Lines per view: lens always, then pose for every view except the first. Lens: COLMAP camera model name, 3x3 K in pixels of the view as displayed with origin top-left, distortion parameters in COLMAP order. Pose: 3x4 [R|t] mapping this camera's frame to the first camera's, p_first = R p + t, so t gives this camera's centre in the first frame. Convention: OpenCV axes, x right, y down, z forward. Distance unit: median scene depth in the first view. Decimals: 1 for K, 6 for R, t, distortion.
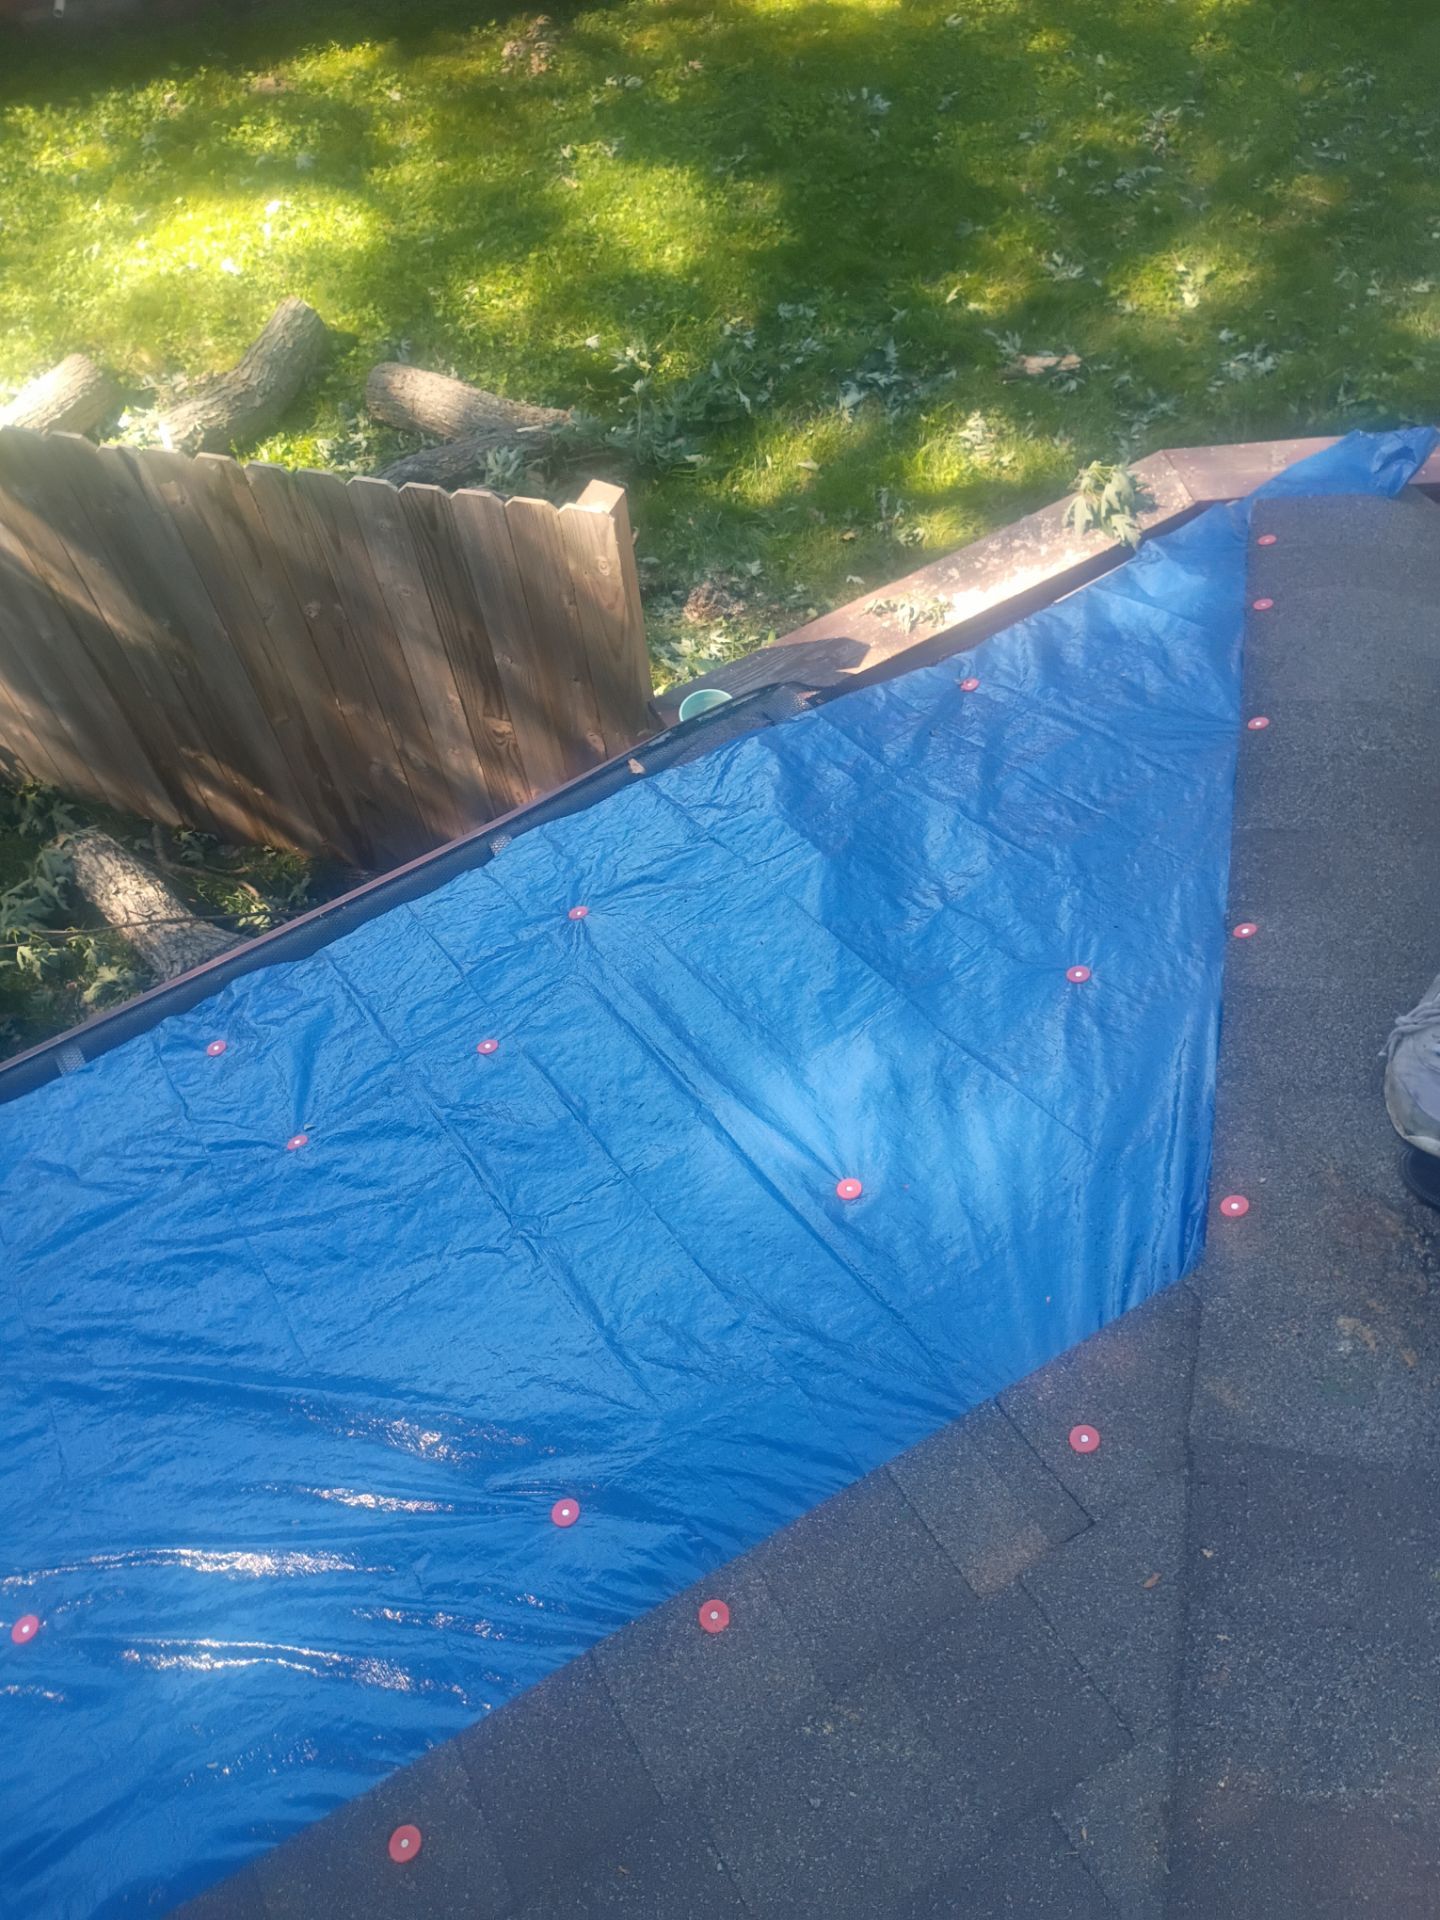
lens RADIAL K [[1550.9, 0, 727.8], [0, 1550.9, 984.6], [0, 0, 1]] dist [0.050800, -0.075197]
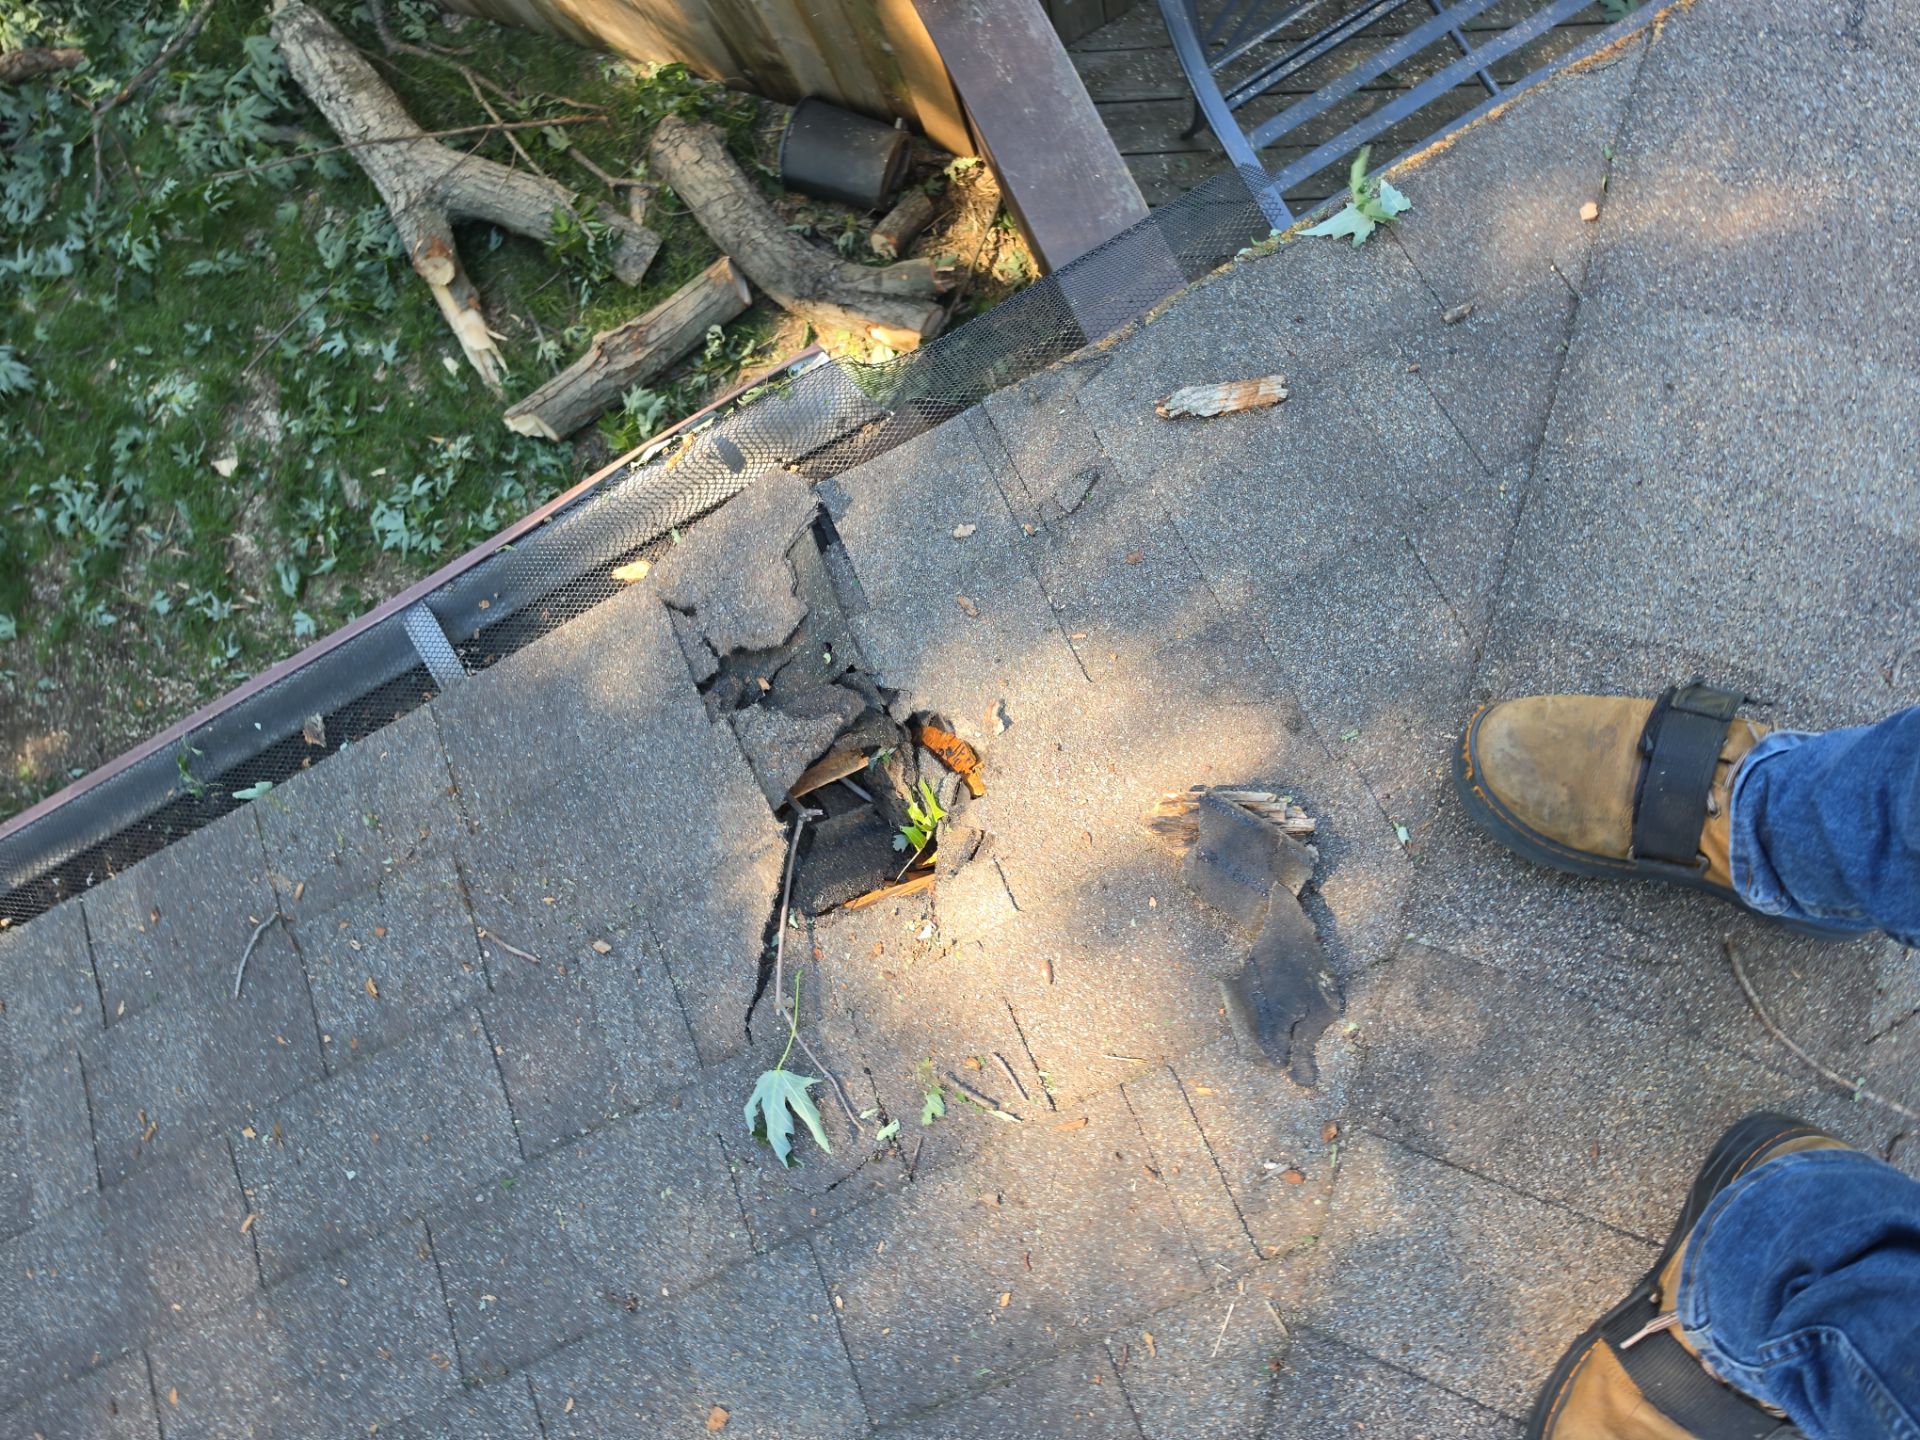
lens RADIAL K [[1330.3, 0, 960.0], [0, 1330.3, 720.0], [0, 0, 1]] dist [-0.020714, 0.005423]
pose [[0.993403, 0.063419, -0.095544, 0.077902], [-0.003577, 0.849898, 0.526936, -0.177605], [0.114620, -0.523118, 0.844518, 0.231190]]
